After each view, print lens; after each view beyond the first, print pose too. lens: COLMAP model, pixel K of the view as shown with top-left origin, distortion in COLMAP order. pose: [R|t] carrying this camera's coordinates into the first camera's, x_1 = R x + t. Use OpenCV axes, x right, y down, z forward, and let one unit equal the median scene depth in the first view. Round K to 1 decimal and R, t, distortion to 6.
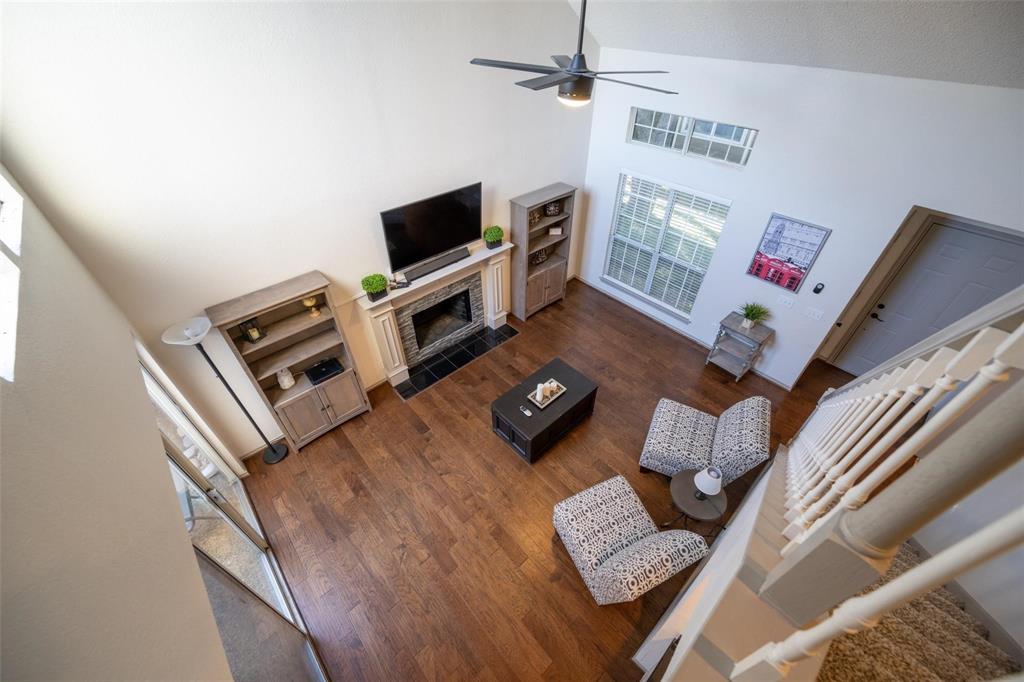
lens RADIAL K [[398.7, 0, 512.0], [0, 398.7, 341.0], [0, 0, 1]] dist [-0.000193, 0.000010]
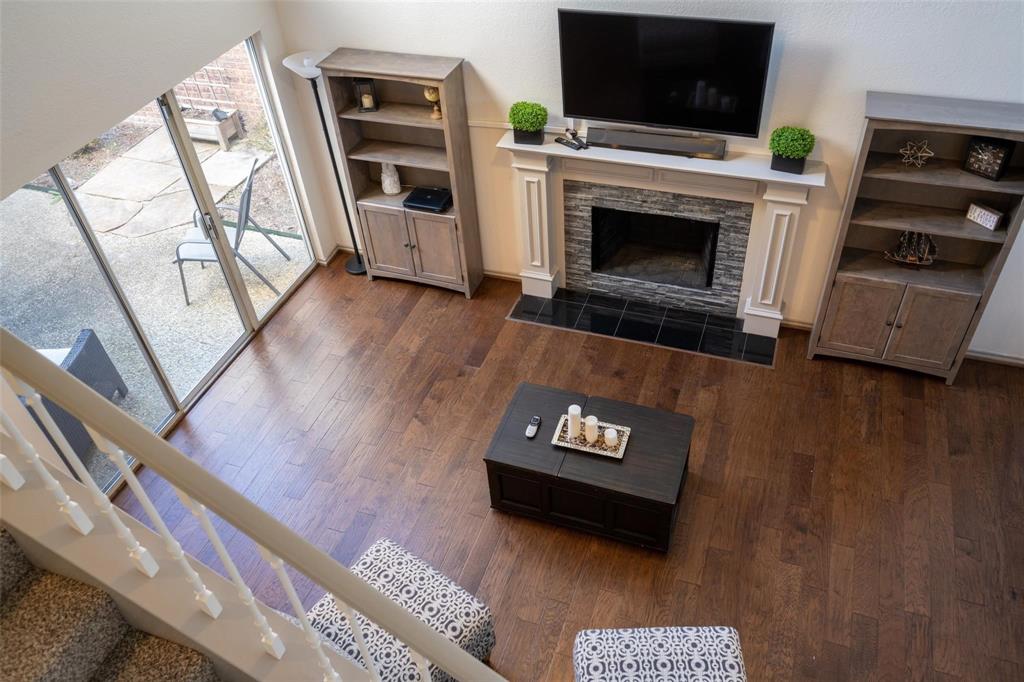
lens RADIAL K [[784.7, 0, 512.0], [0, 784.7, 341.0], [0, 0, 1]] dist [-0.002642, -0.003824]
pose [[0.463775, 0.570710, -0.677645, 0.580792], [-0.533451, 0.790567, 0.300722, -0.190336], [0.707349, 0.222023, 0.671091, 0.200500]]
